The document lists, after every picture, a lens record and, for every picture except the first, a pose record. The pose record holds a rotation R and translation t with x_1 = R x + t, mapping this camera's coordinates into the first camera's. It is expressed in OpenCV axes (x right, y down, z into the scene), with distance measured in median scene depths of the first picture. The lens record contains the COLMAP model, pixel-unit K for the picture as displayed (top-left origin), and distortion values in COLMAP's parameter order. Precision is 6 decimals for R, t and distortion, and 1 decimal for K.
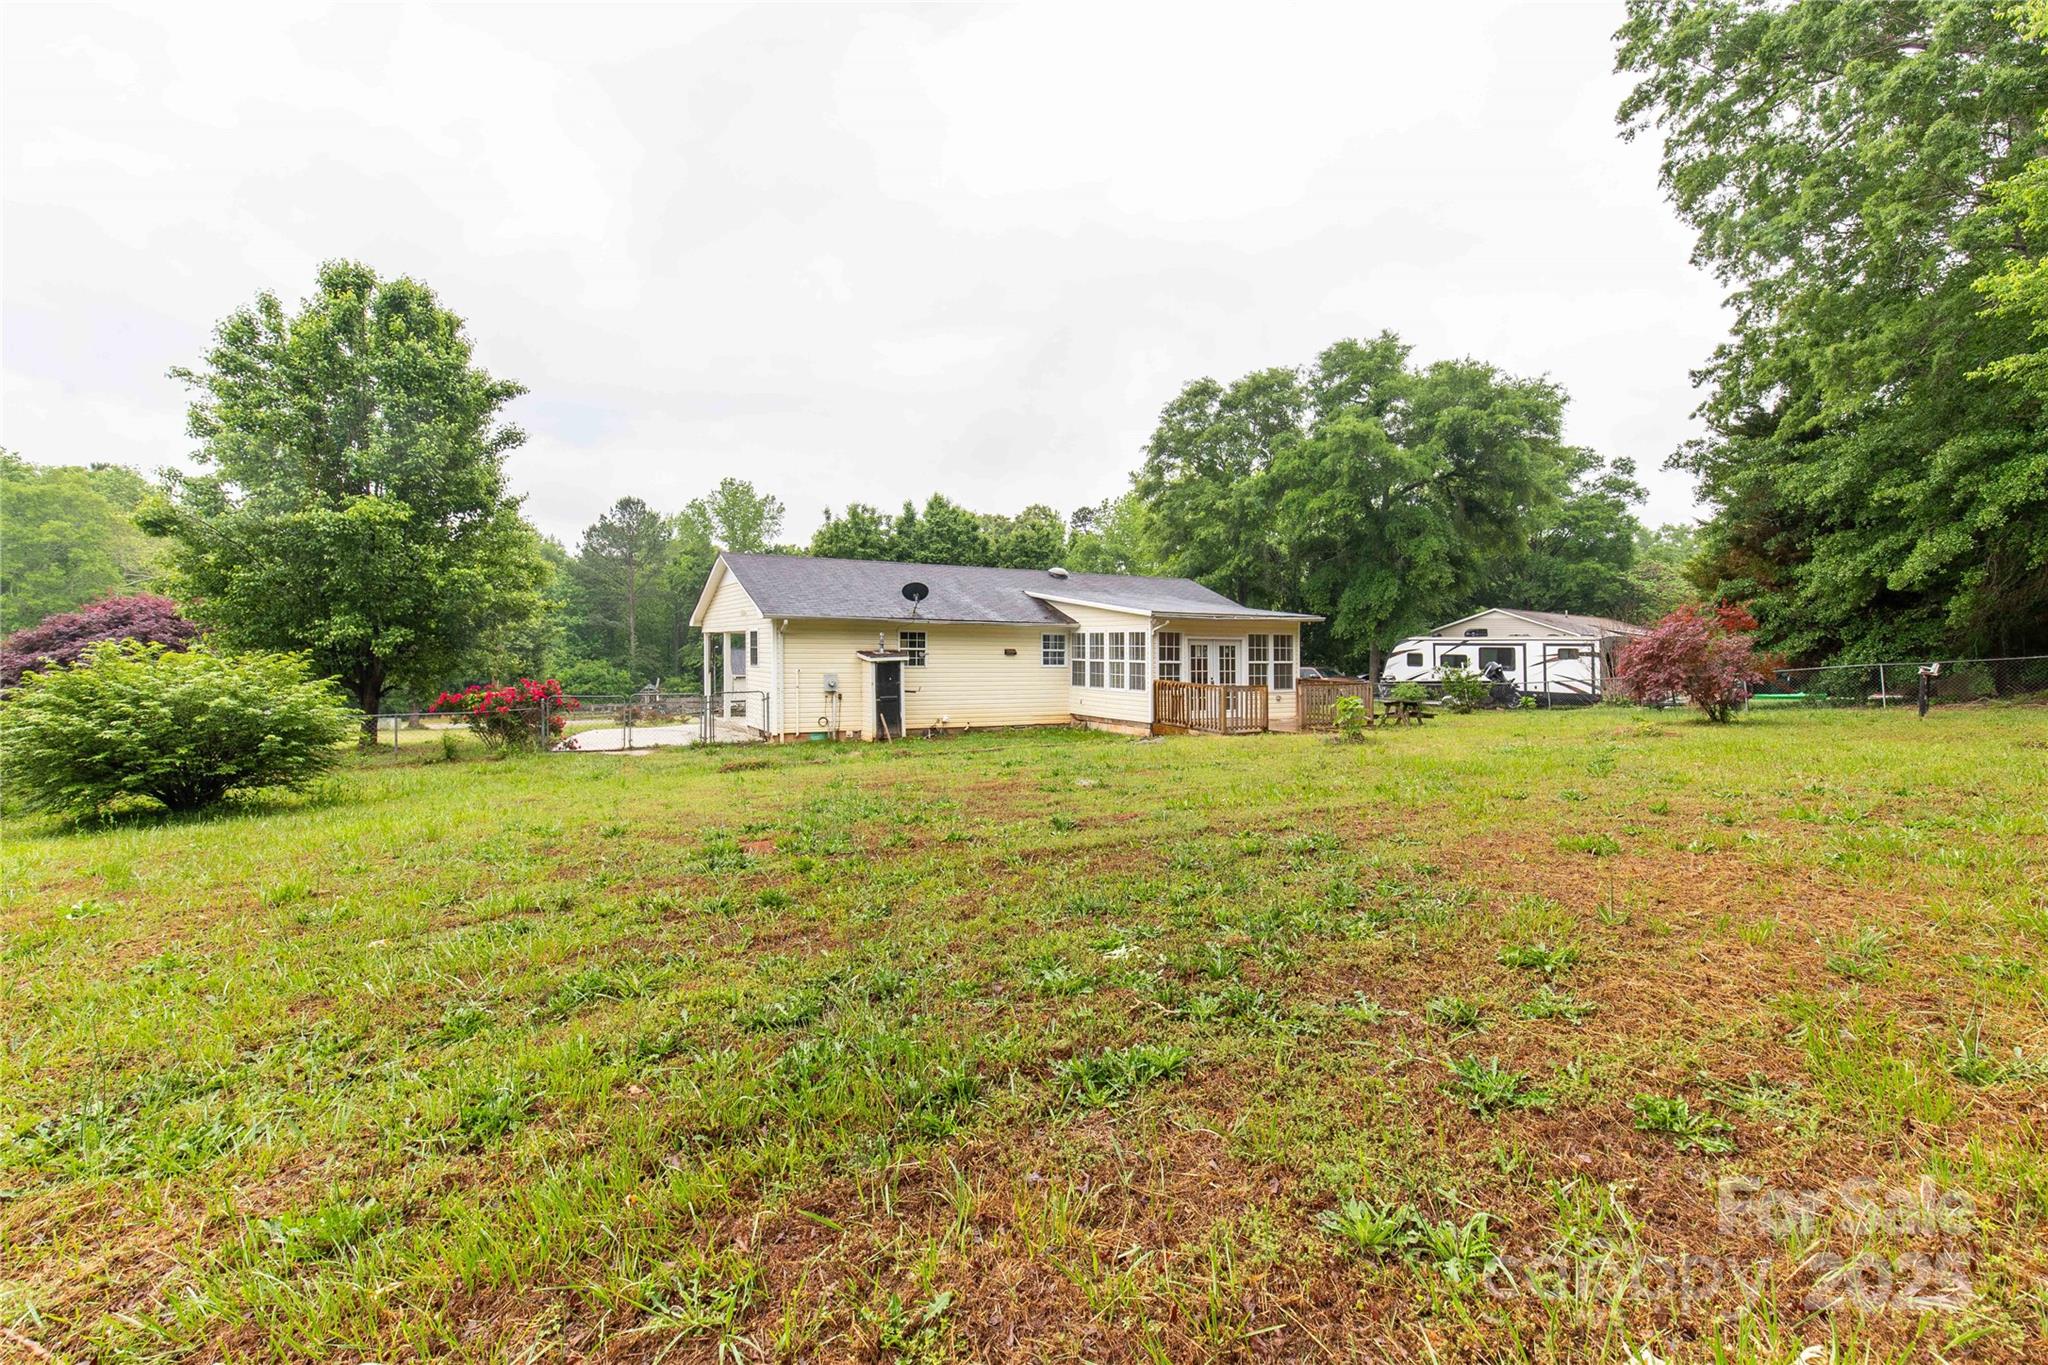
lens RADIAL K [[870.9, 0, 1017.6], [0, 870.9, 677.7], [0, 0, 1]] dist [0.010160, -0.000141]
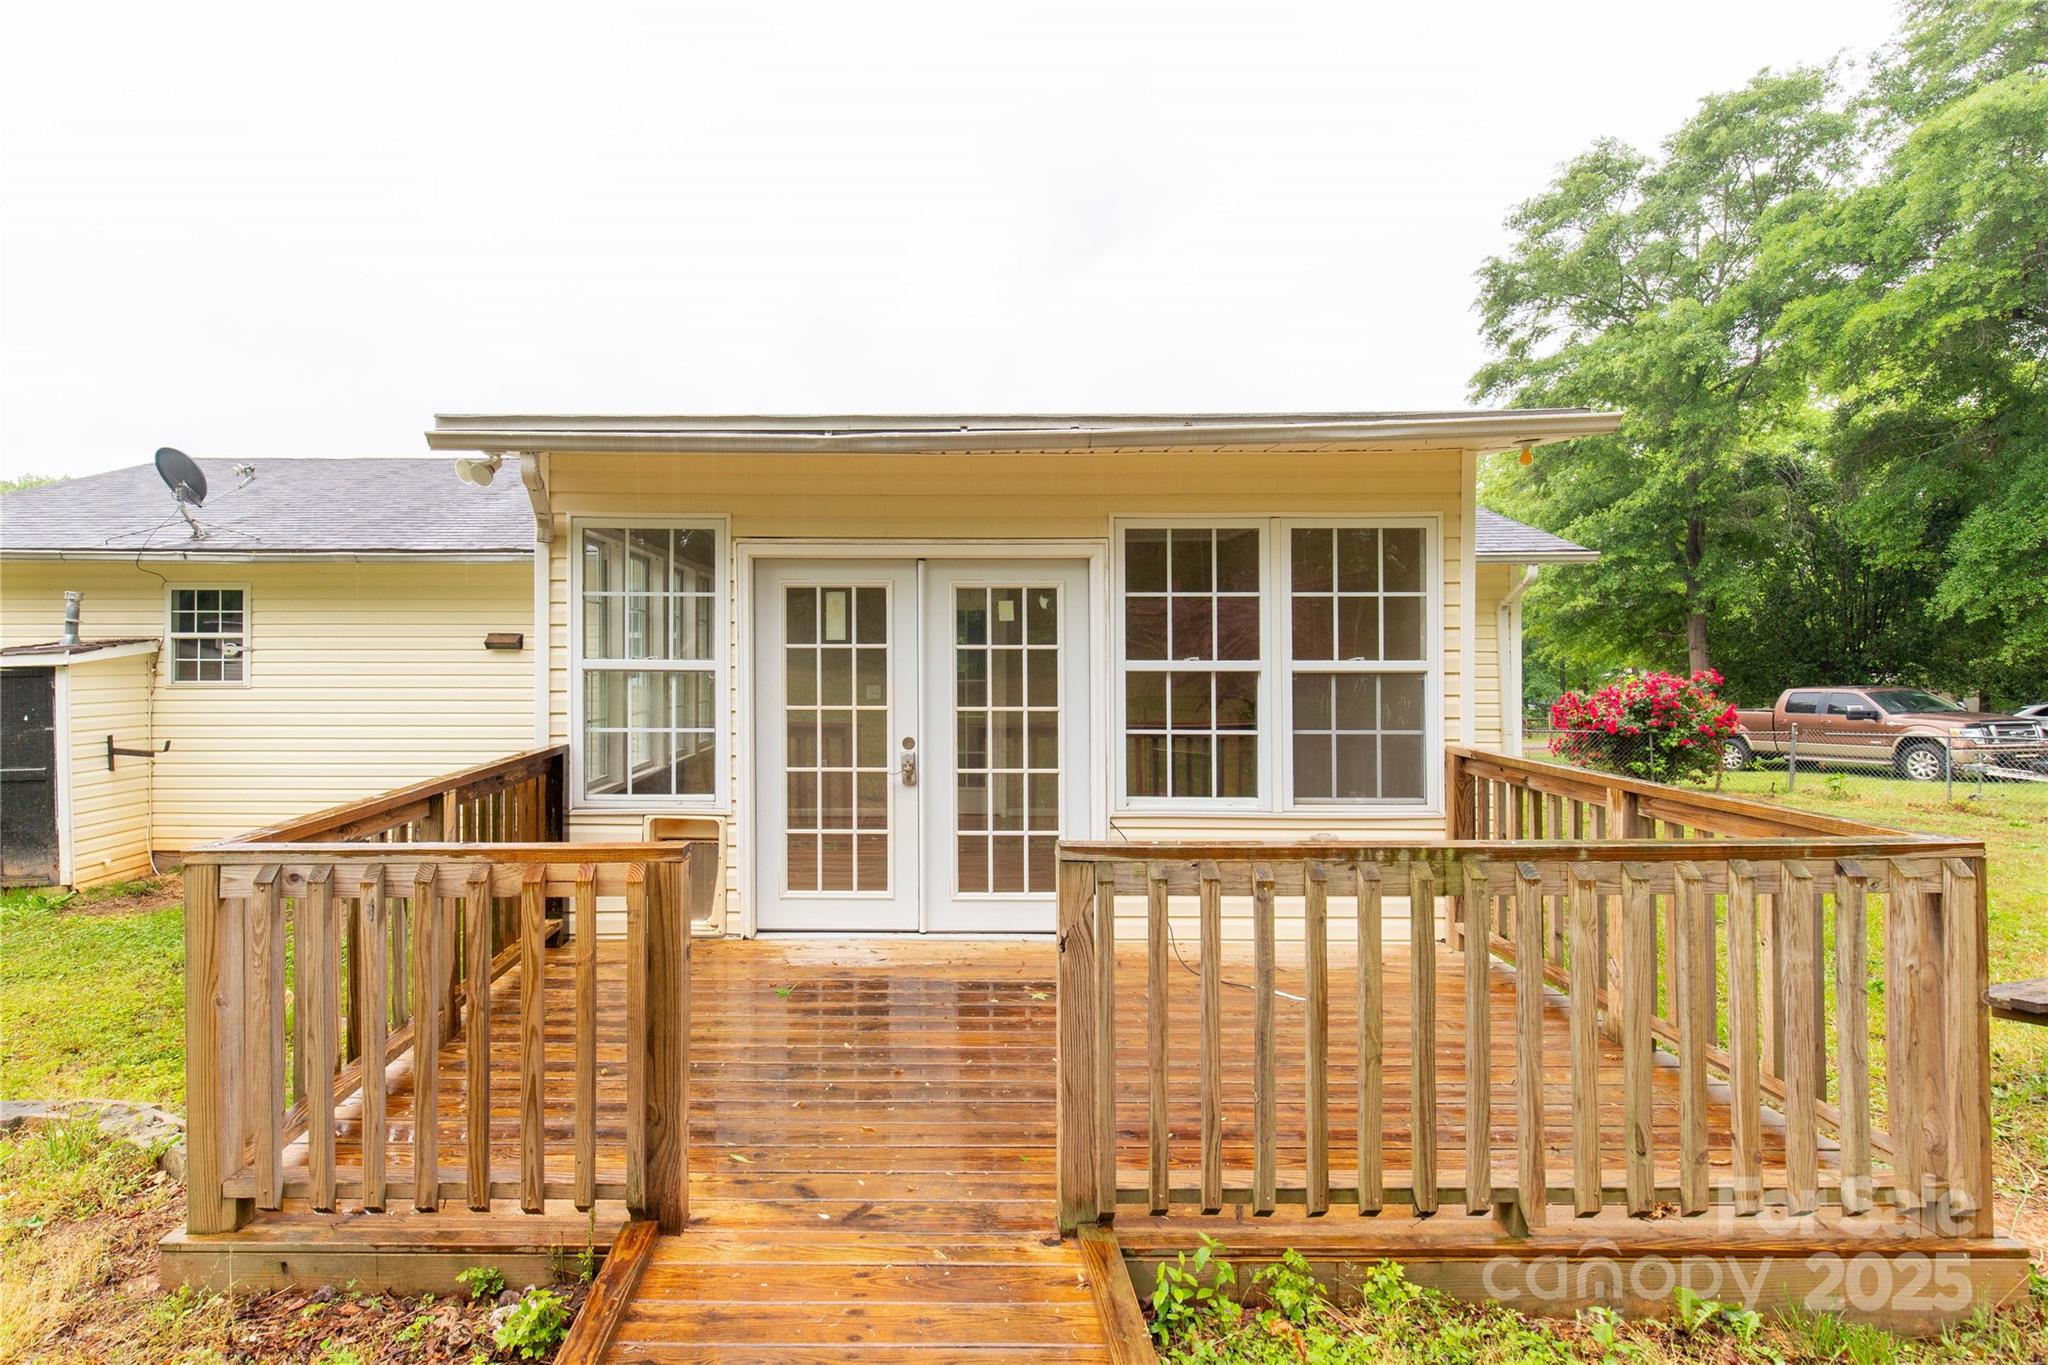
lens RADIAL K [[870.9, 0, 1017.6], [0, 870.9, 677.7], [0, 0, 1]] dist [0.010160, -0.000141]
pose [[0.878461, -0.000969, -0.477813, 0.309985], [-0.009814, 0.999750, -0.020070, -0.009513], [0.477713, 0.022320, 0.878232, 0.725989]]
